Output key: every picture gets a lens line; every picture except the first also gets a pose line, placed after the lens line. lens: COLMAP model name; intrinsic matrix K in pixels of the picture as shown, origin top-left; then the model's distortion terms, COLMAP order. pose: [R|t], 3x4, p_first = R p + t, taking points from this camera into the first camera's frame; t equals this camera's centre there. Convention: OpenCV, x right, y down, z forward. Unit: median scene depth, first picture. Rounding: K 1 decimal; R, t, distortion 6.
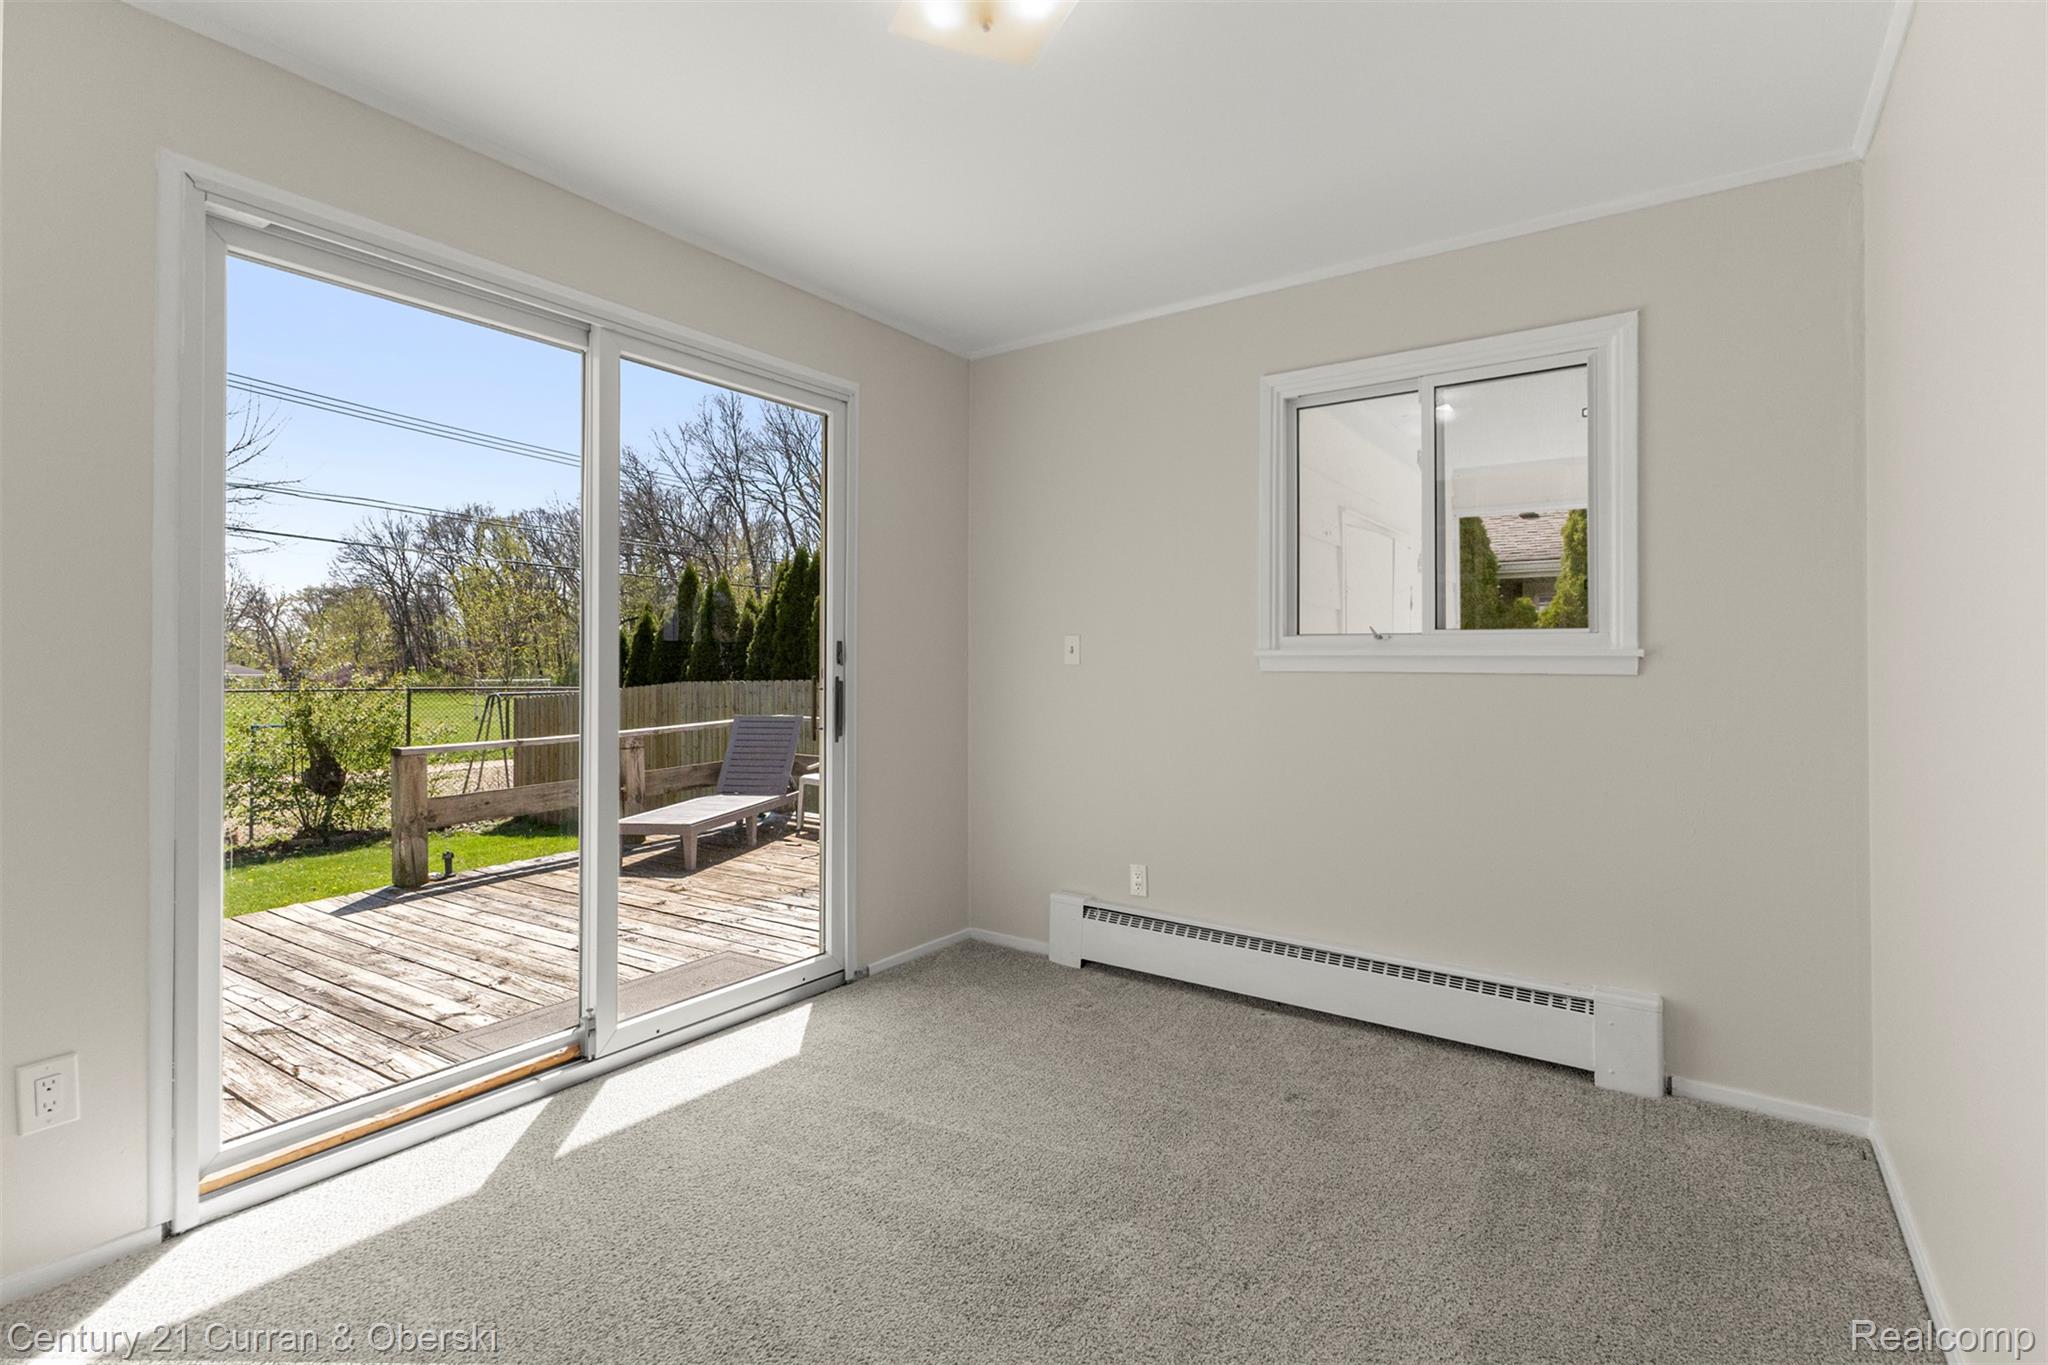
lens RADIAL K [[971.0, 0, 1025.9], [0, 971.0, 666.2], [0, 0, 1]] dist [-0.001475, 0.000138]
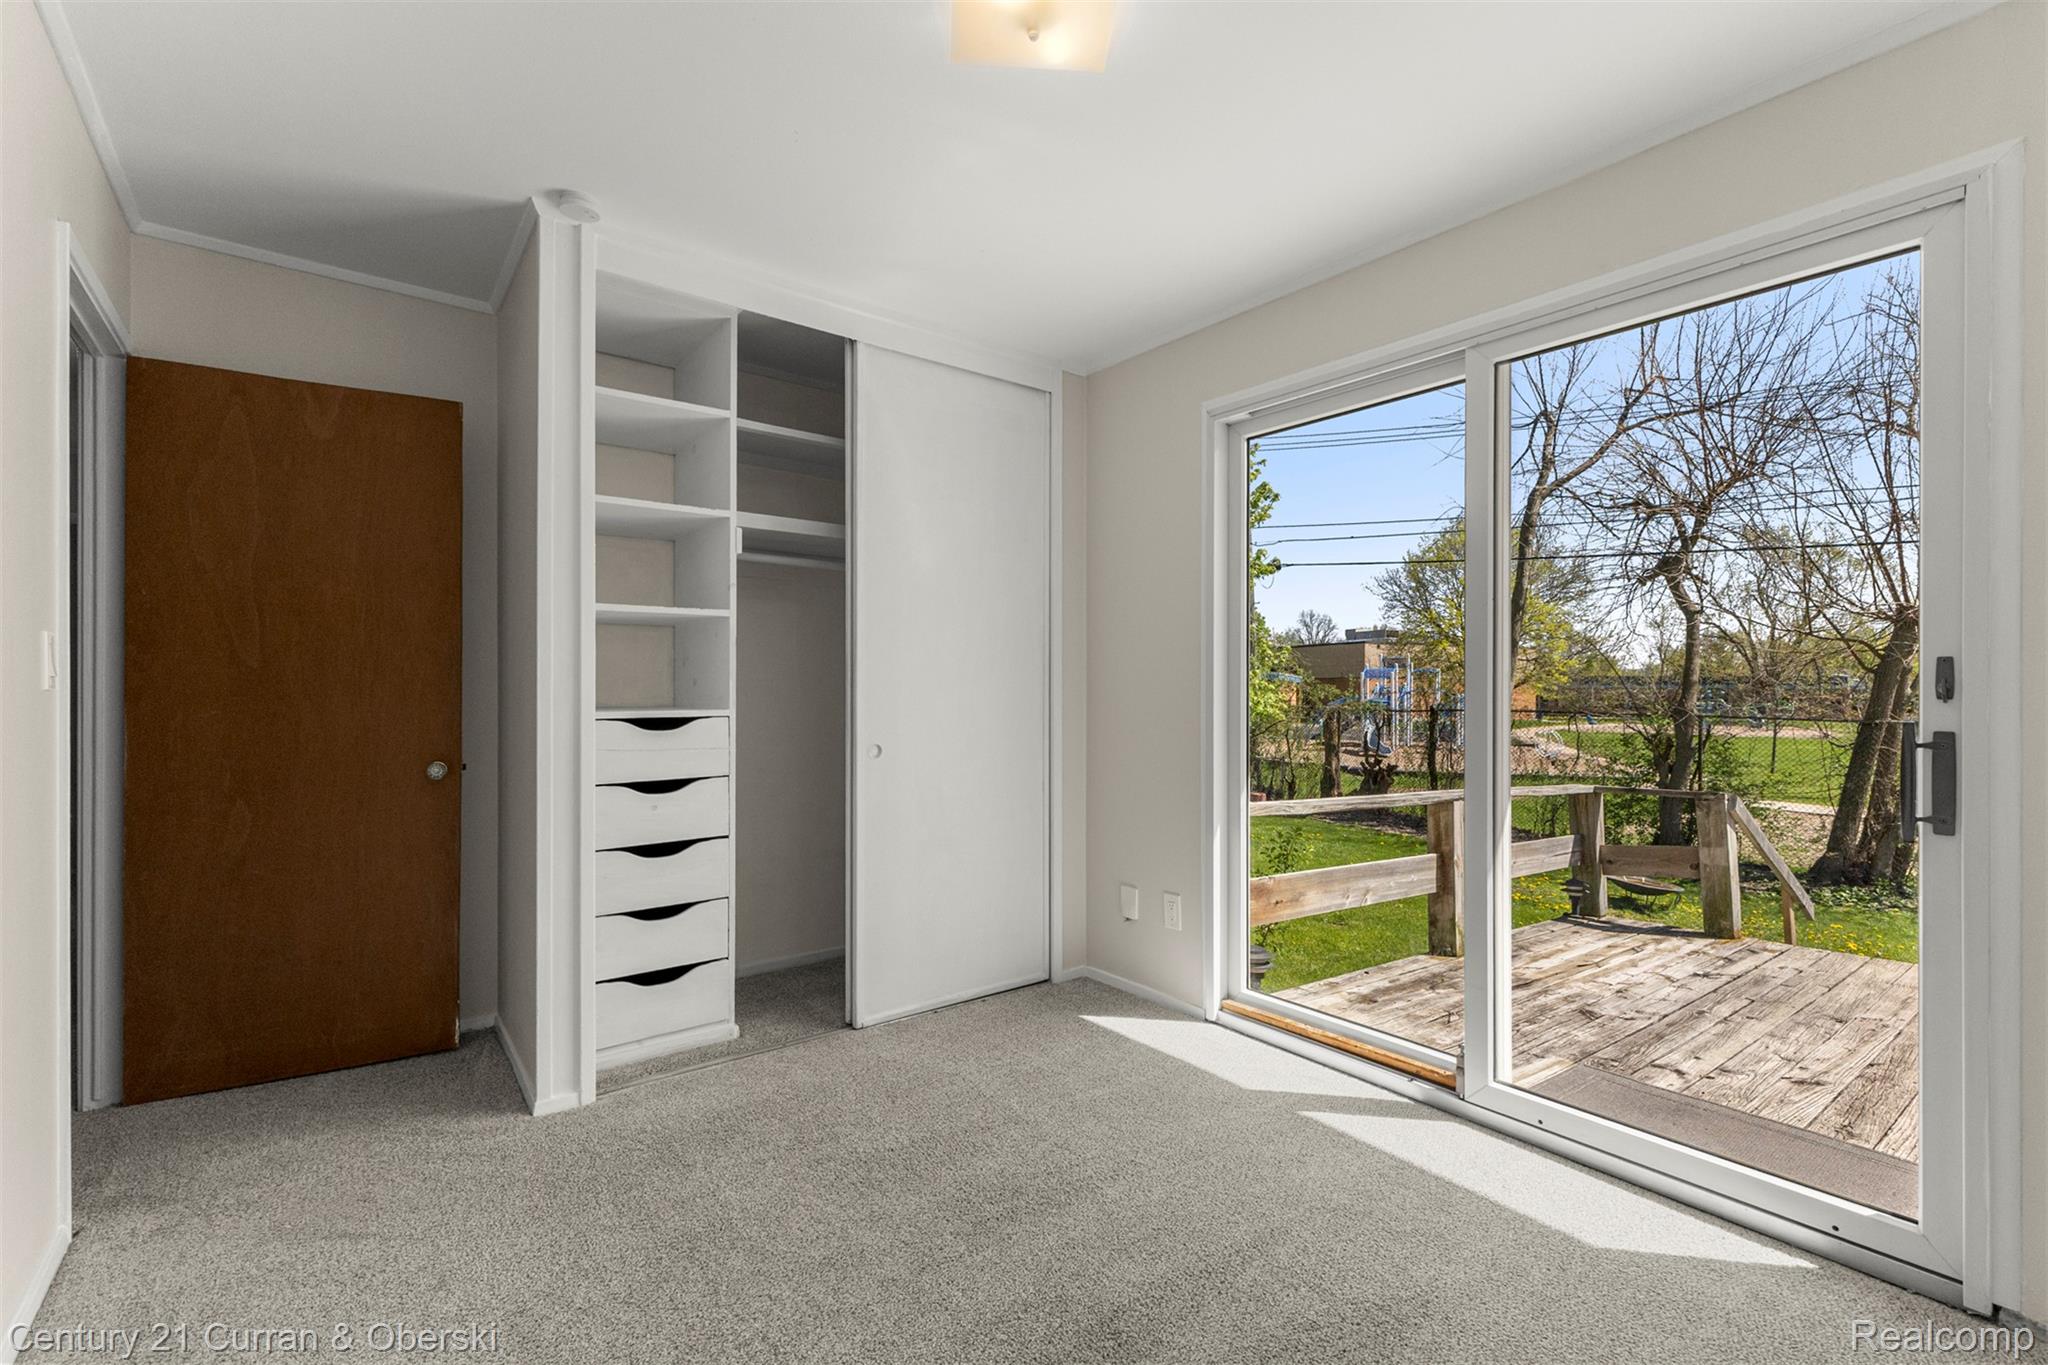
lens RADIAL K [[889.3, 0, 1020.8], [0, 889.3, 686.9], [0, 0, 1]] dist [0.009481, -0.002016]
pose [[-0.304859, -0.003836, -0.952390, 0.497940], [-0.009236, 0.999957, -0.001071, -0.004634], [0.952353, 0.008470, -0.304882, 0.767594]]
